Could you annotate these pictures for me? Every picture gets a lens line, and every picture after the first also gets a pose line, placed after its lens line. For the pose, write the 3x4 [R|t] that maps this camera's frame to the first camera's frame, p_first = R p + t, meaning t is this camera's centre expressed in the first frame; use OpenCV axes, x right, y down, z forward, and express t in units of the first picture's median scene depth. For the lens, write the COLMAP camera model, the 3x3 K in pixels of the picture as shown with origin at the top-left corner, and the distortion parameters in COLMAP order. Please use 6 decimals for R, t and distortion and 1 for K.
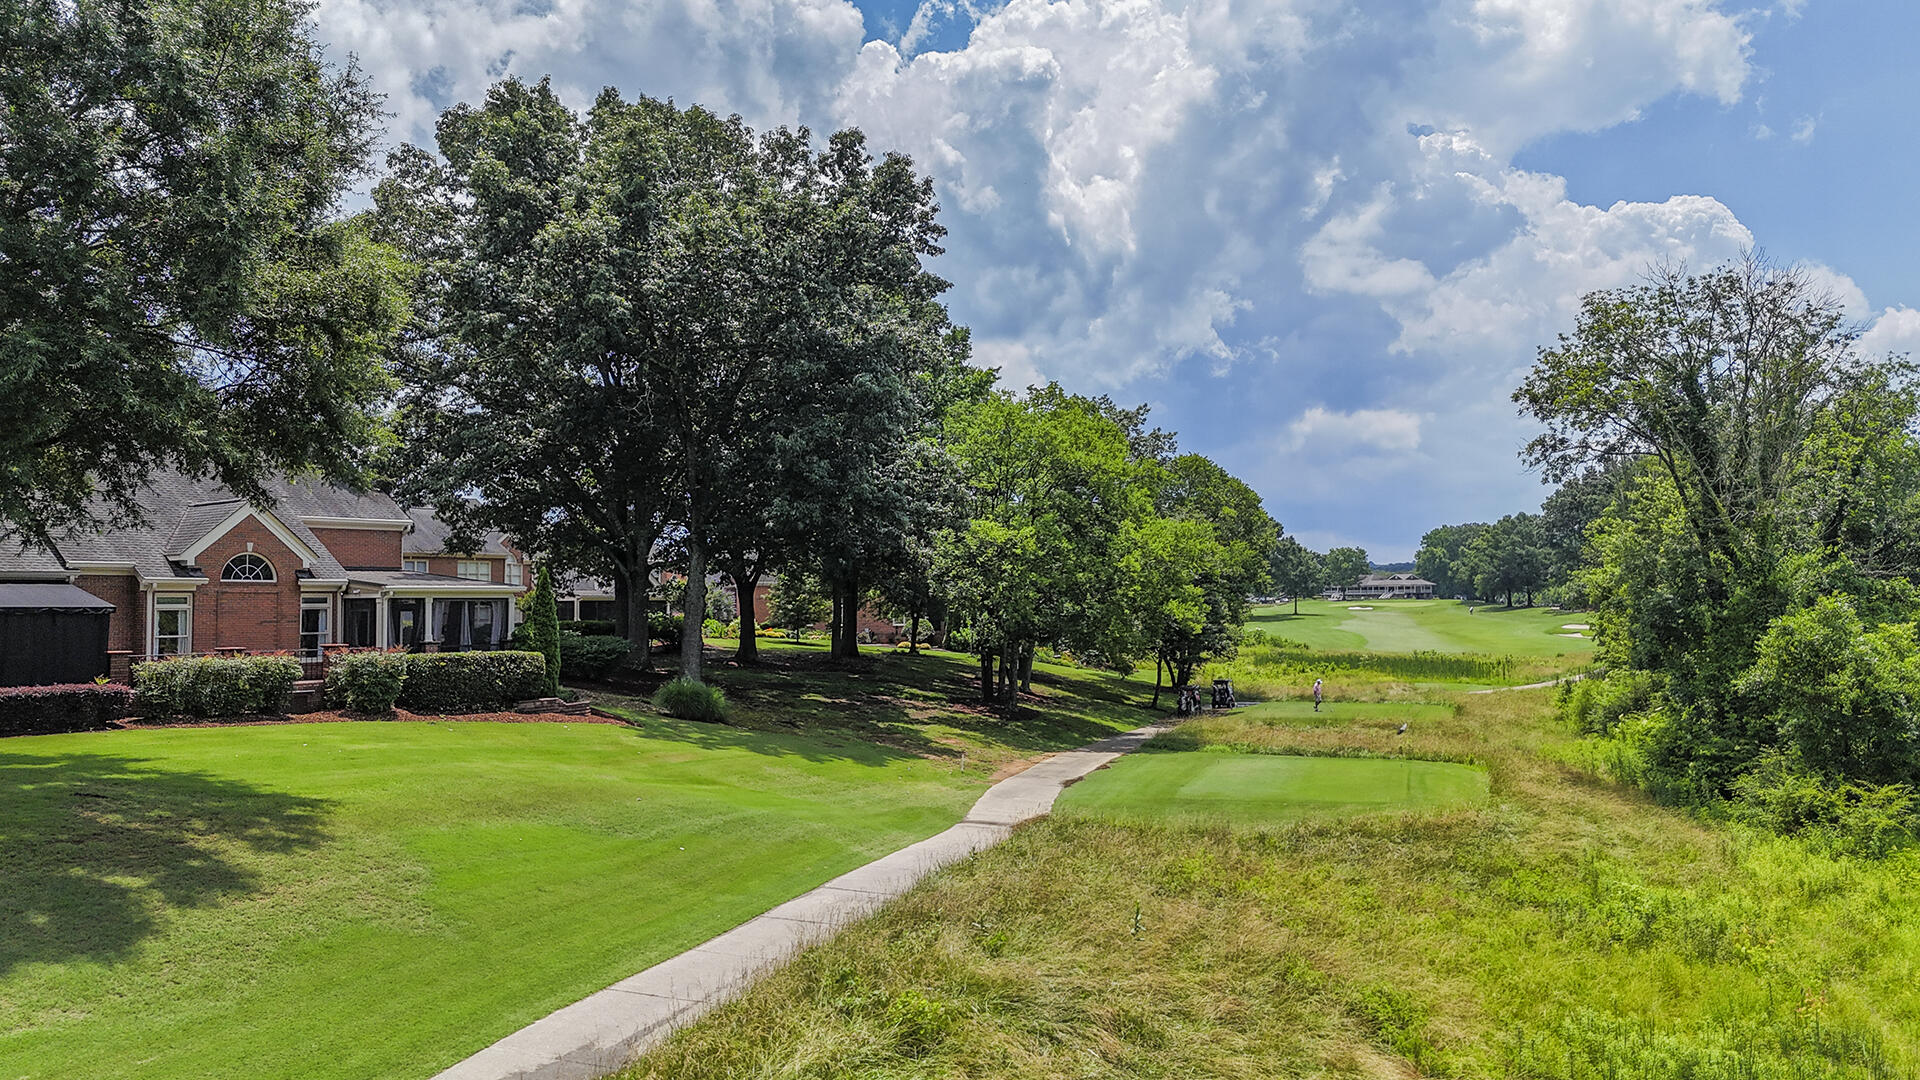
lens RADIAL K [[1426.0, 0, 960.0], [0, 1426.0, 540.0], [0, 0, 1]] dist [0.031800, -0.003084]
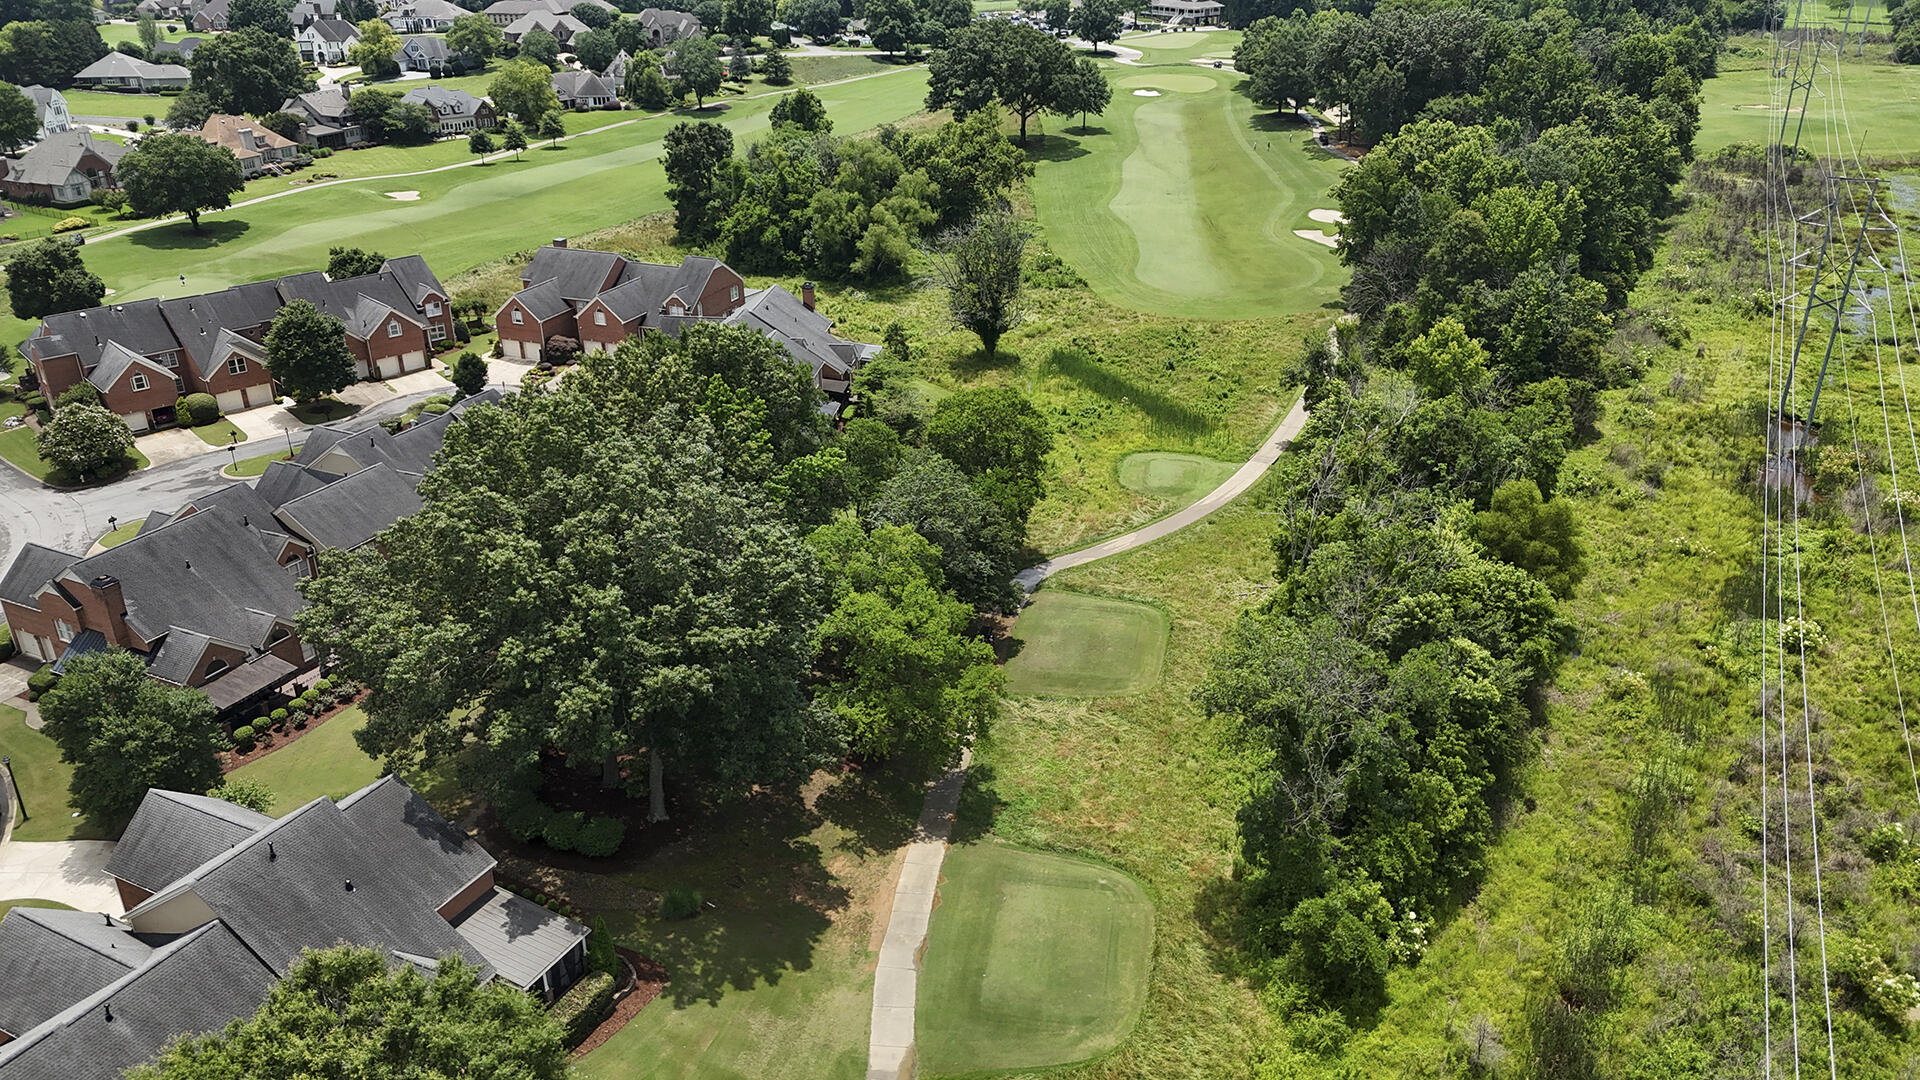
lens RADIAL K [[1386.3, 0, 960.0], [0, 1386.3, 540.0], [0, 0, 1]] dist [0.077374, 0.000028]
pose [[0.989592, -0.058981, 0.131259, -0.083135], [-0.005144, 0.897061, 0.441878, -1.169315], [-0.143809, -0.437954, 0.887421, -0.324361]]
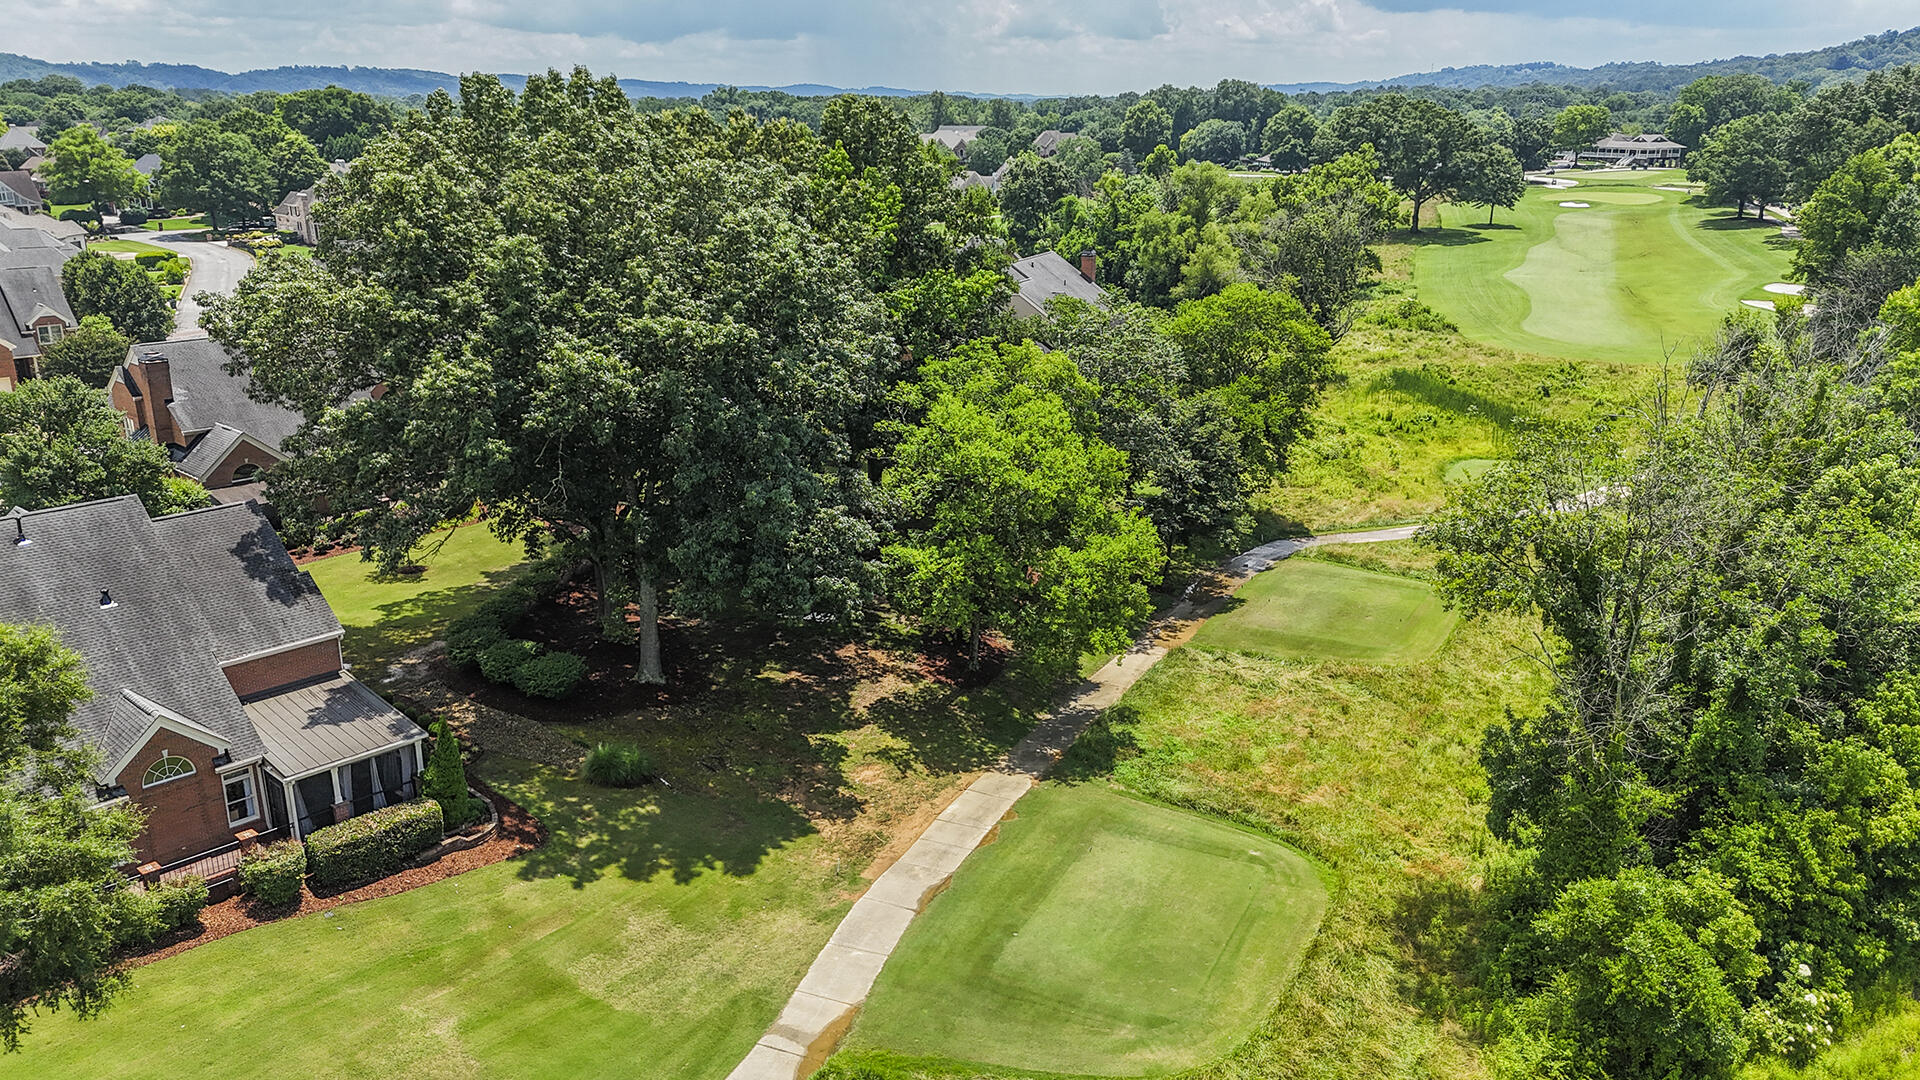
lens RADIAL K [[1426.0, 0, 960.0], [0, 1426.0, 540.0], [0, 0, 1]] dist [0.031800, -0.003084]
pose [[0.989499, 0.050145, -0.135565, 0.262705], [-0.003295, 0.945476, 0.325675, -0.505813], [0.144504, -0.321808, 0.935713, 0.074676]]
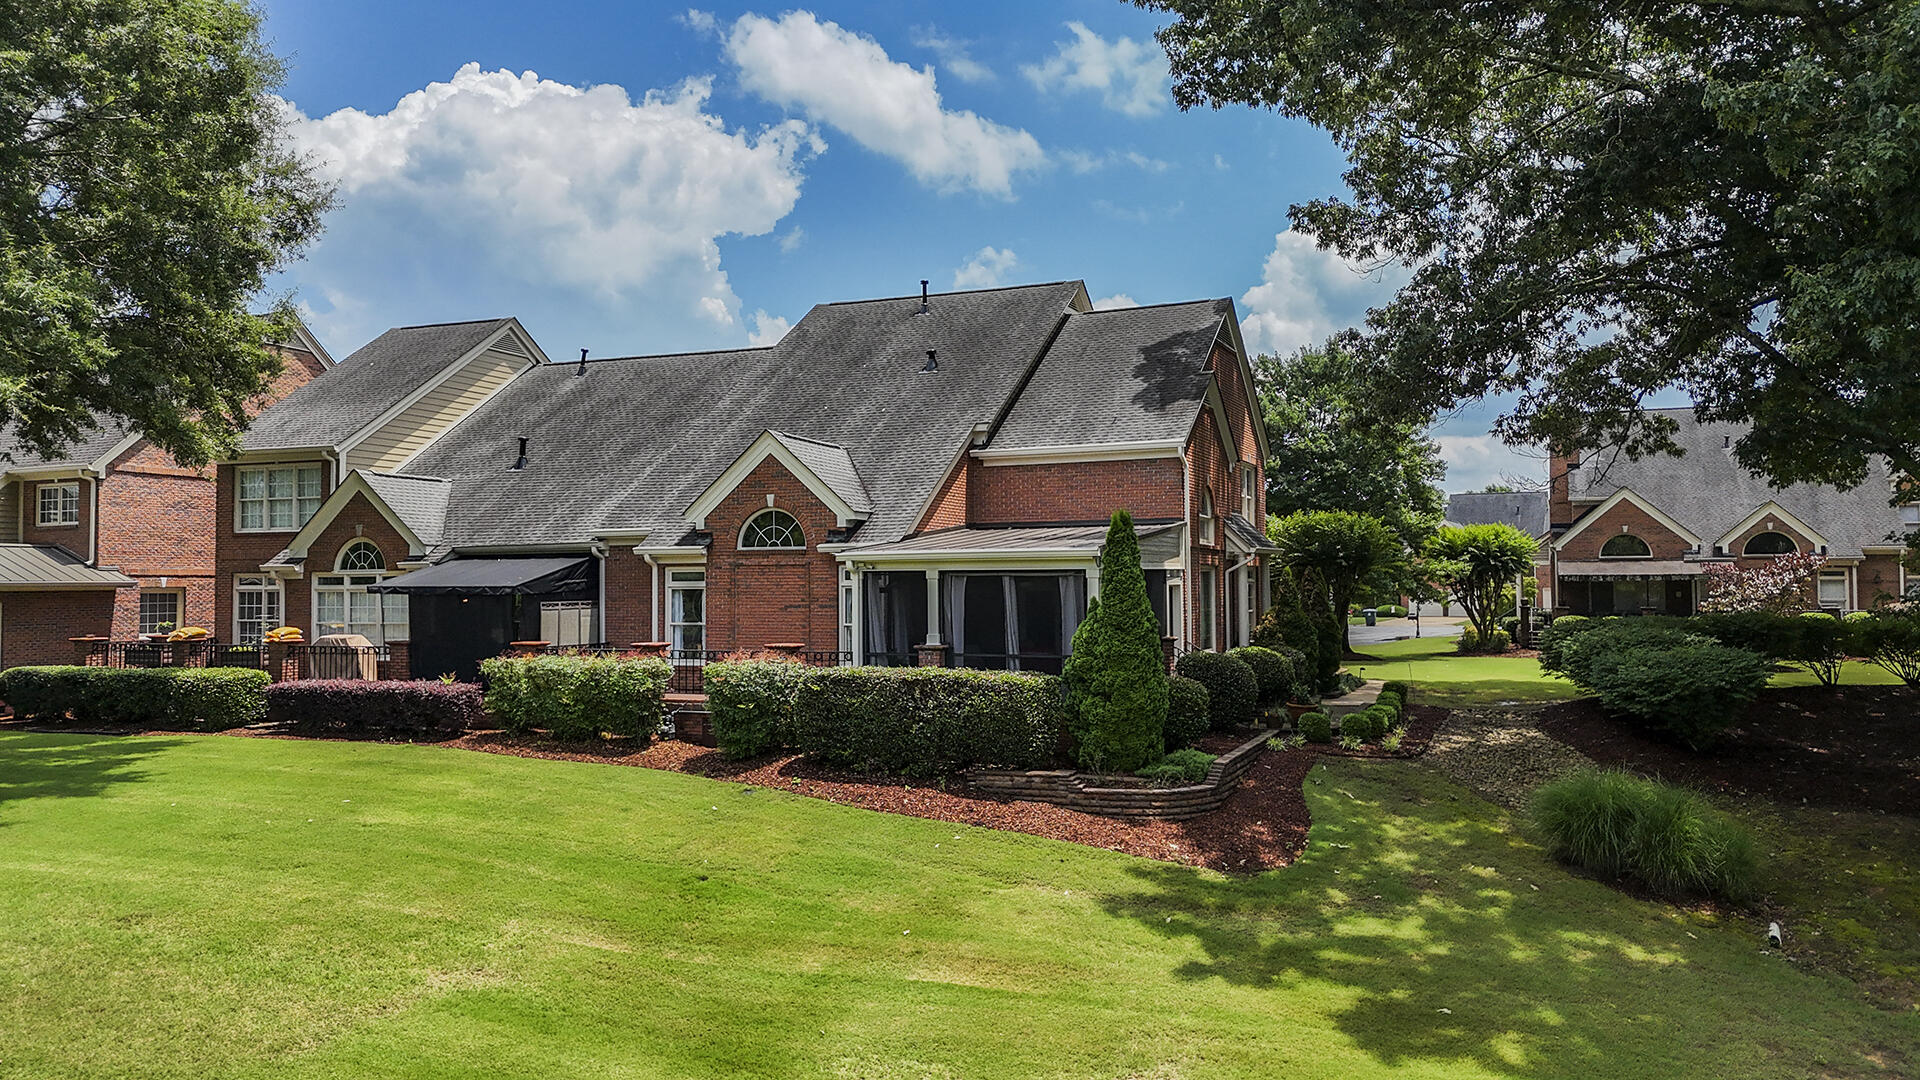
lens RADIAL K [[1386.3, 0, 960.0], [0, 1386.3, 540.0], [0, 0, 1]] dist [0.077374, 0.000028]
pose [[0.249593, -0.029410, -0.967904, 0.178093], [0.045767, 0.998780, -0.018546, 0.039522], [0.967269, -0.039669, 0.250634, 0.880427]]
